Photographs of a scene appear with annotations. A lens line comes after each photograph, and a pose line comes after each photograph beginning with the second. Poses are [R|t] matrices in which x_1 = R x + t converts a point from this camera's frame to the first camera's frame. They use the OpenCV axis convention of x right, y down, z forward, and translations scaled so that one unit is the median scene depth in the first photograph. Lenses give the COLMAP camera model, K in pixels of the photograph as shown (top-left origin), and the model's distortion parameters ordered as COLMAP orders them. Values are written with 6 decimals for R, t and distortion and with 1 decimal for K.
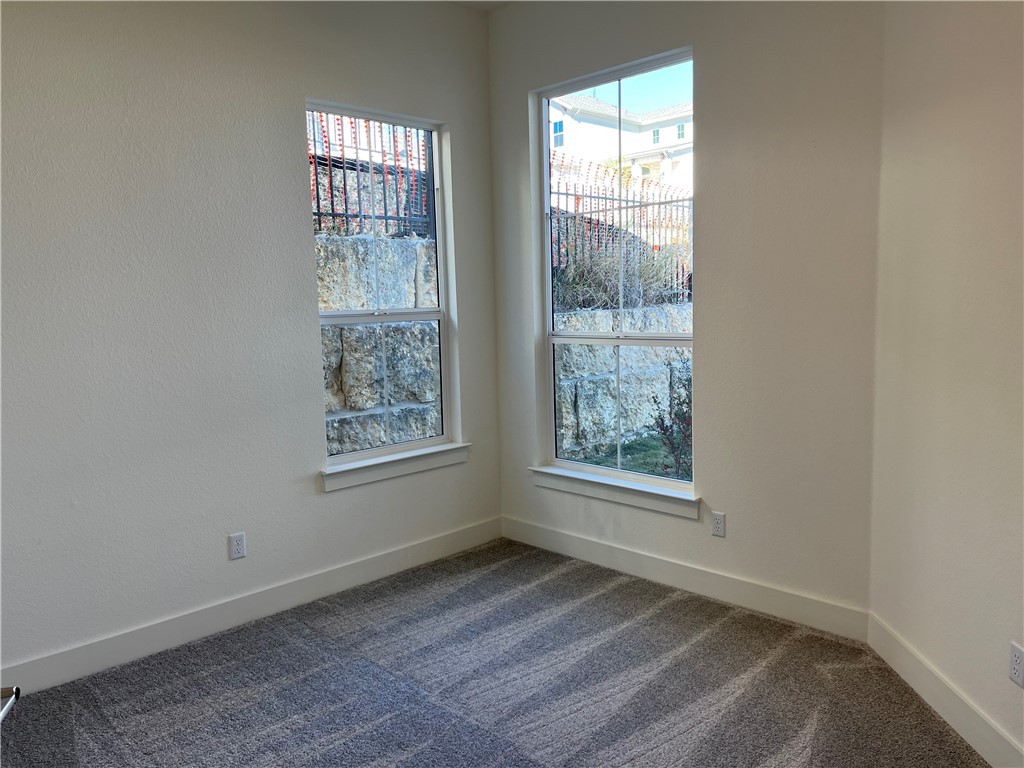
lens RADIAL K [[772.7, 0, 512.0], [0, 772.7, 384.0], [0, 0, 1]] dist [0.021077, -0.001451]
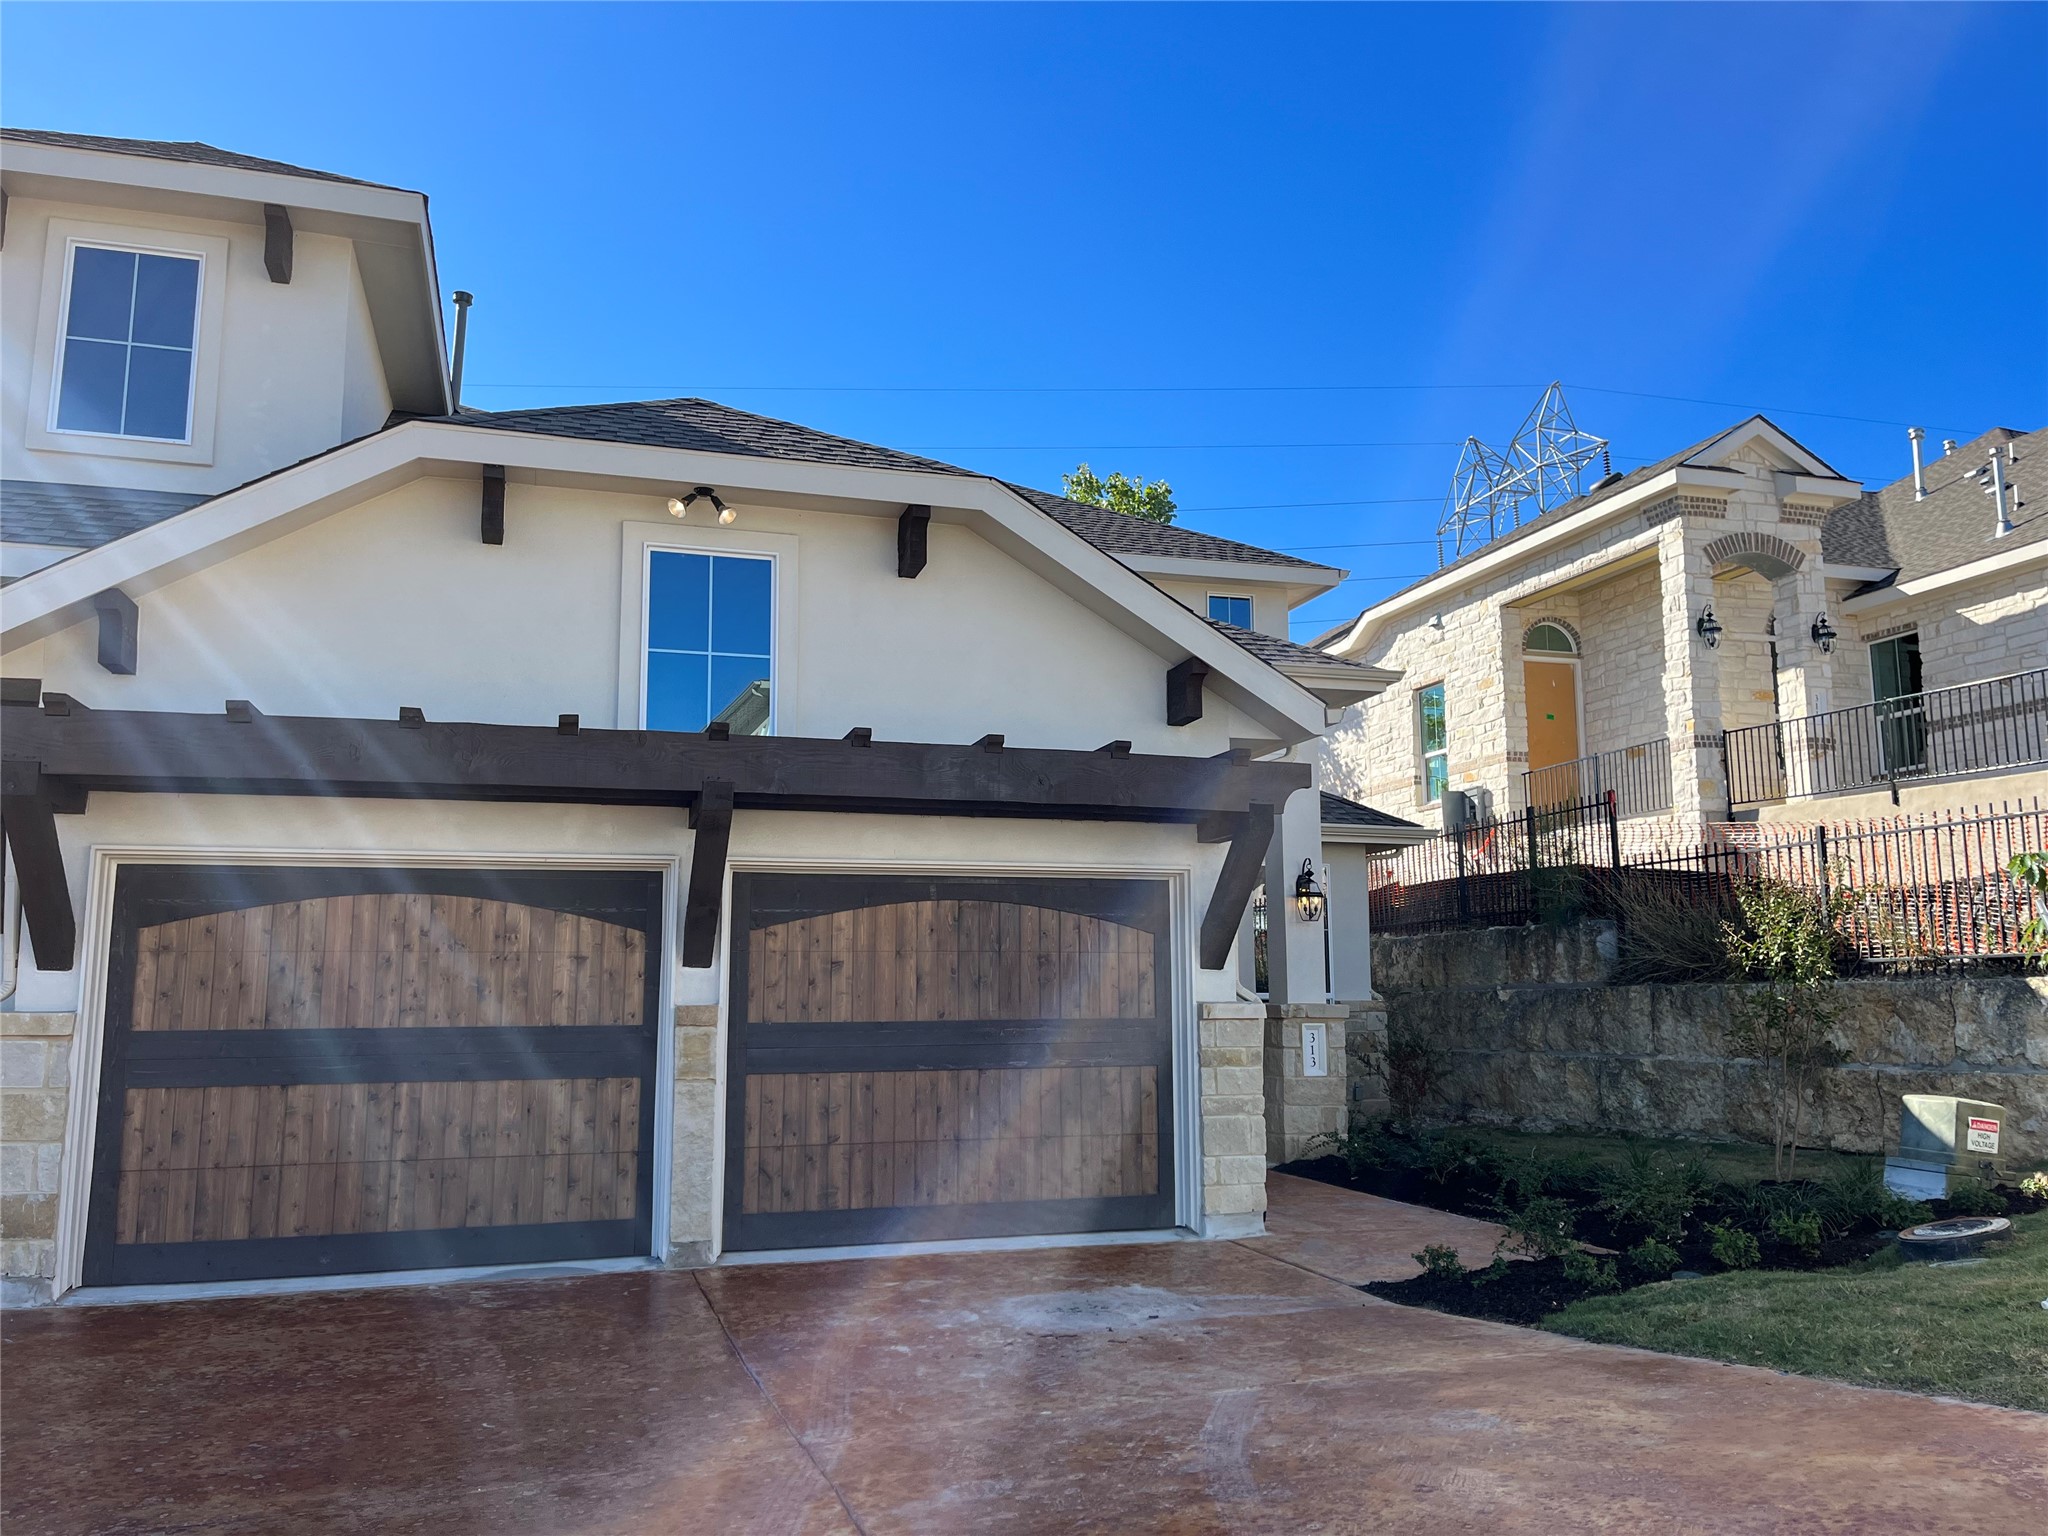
lens RADIAL K [[1545.4, 0, 1024.0], [0, 1545.4, 768.0], [0, 0, 1]] dist [0.021077, -0.001451]
pose [[-0.462536, -0.102876, -0.880611, 2.117517], [-0.080941, 0.993997, -0.073608, -0.157422], [0.882898, 0.037232, -0.468087, 1.203662]]
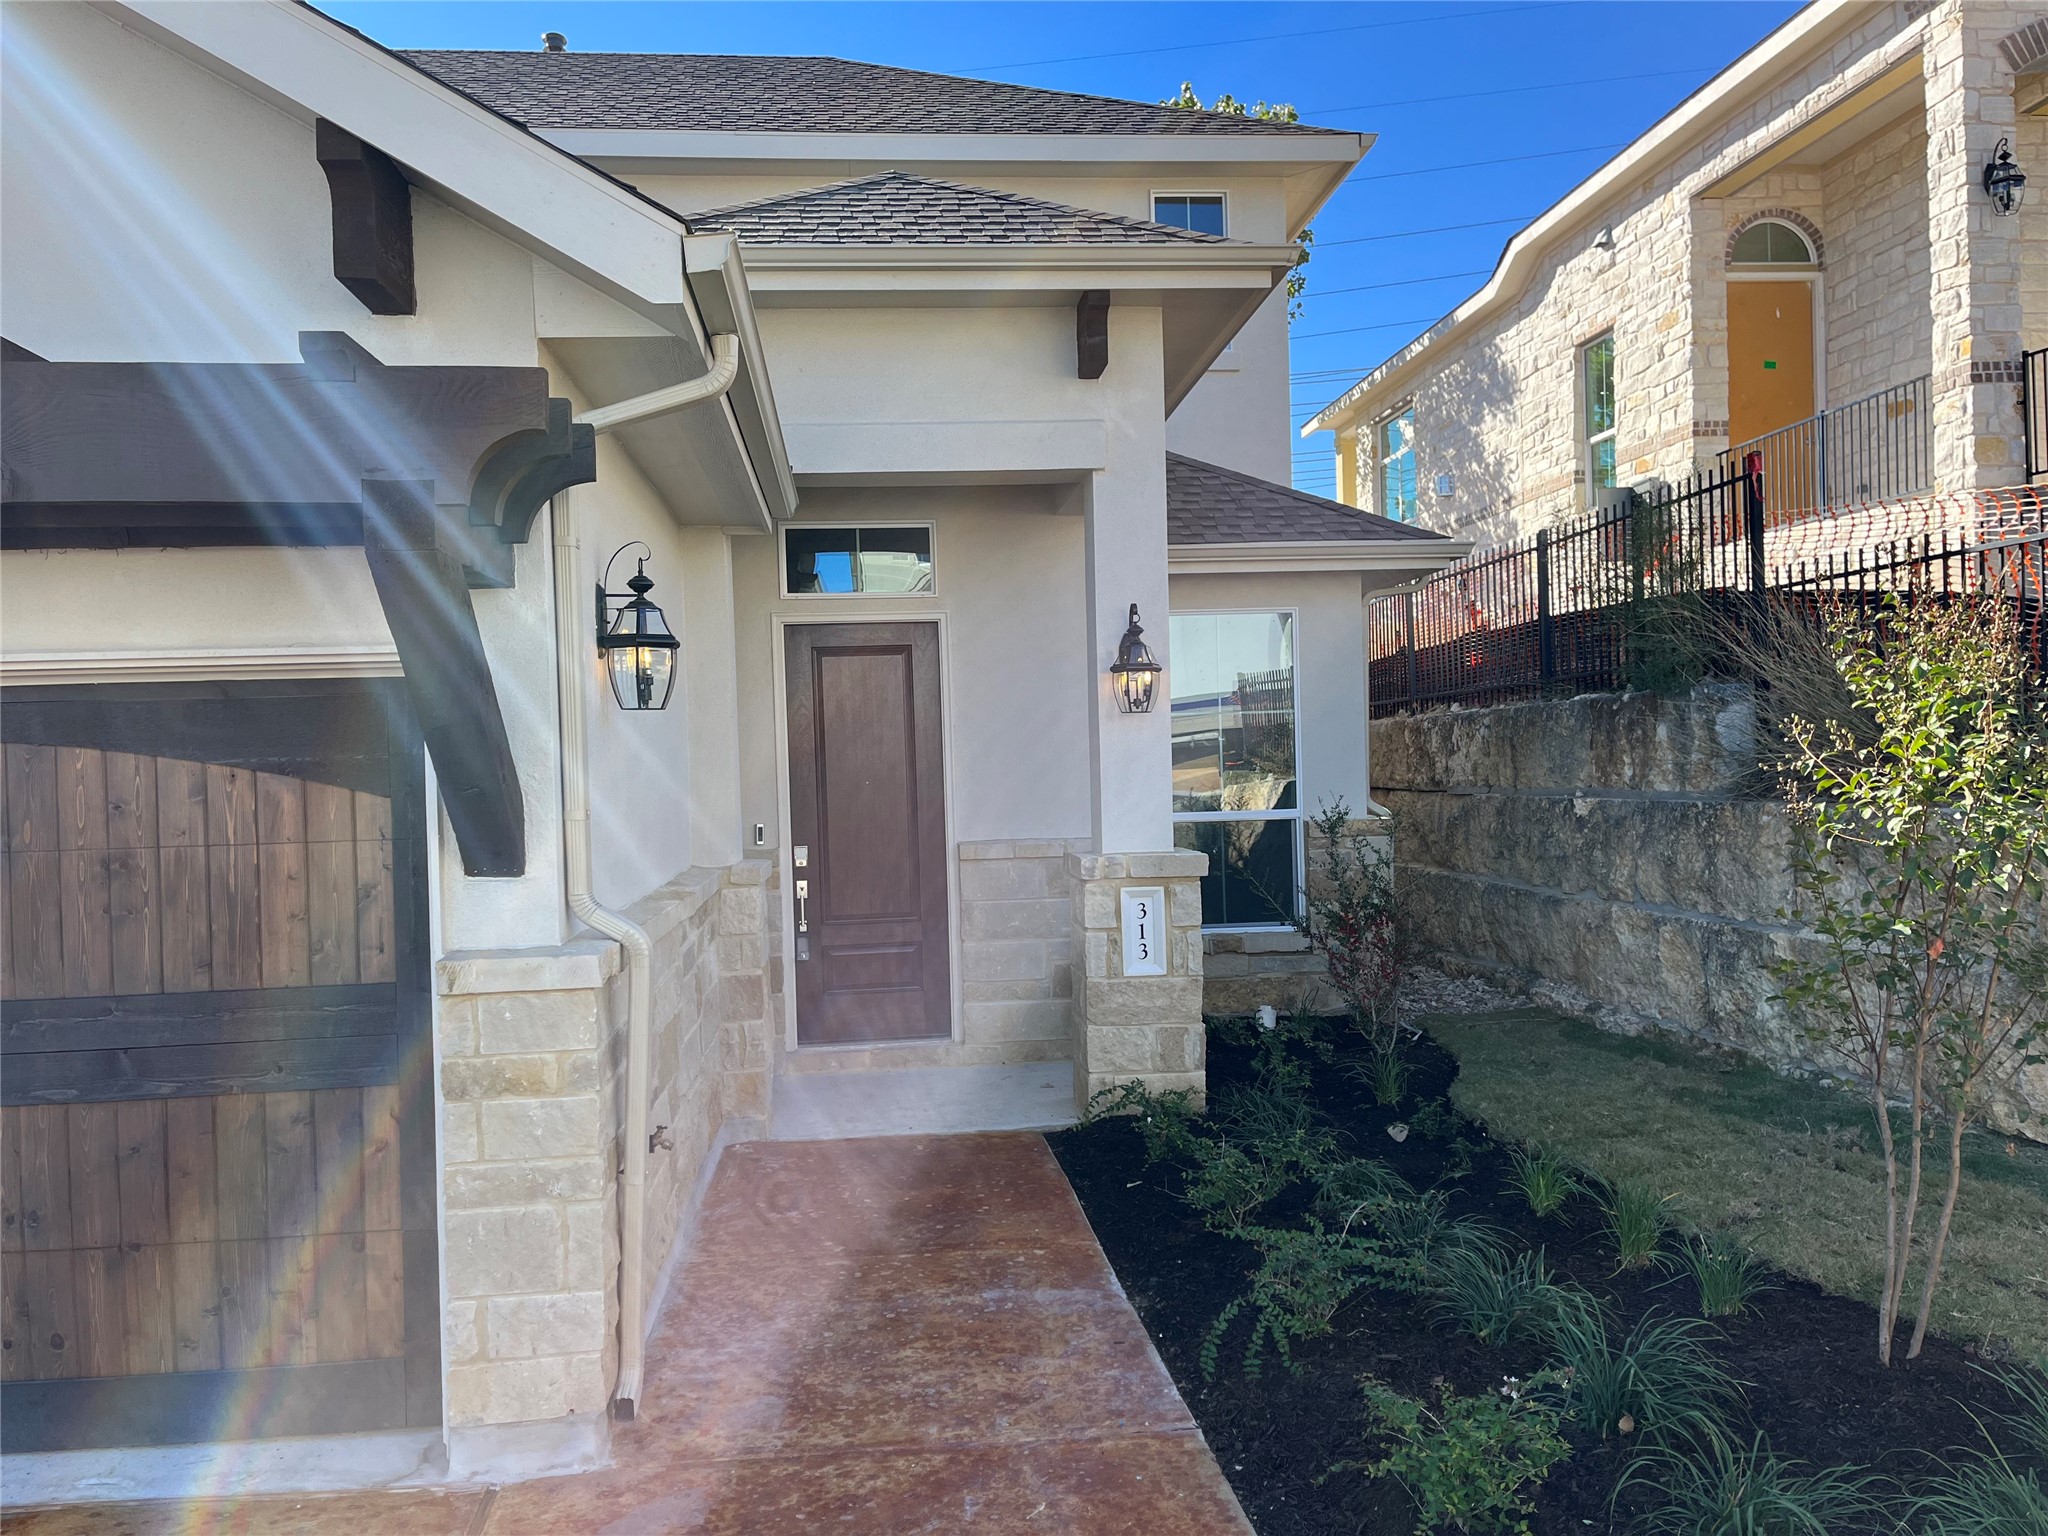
lens RADIAL K [[1537.2, 0, 1024.0], [0, 1537.2, 768.0], [0, 0, 1]] dist [0.097392, -0.133371]
pose [[-0.627296, 0.052408, -0.777016, 1.236432], [-0.038383, 0.994440, 0.098060, -0.200815], [0.777835, 0.091337, -0.621796, 1.249569]]
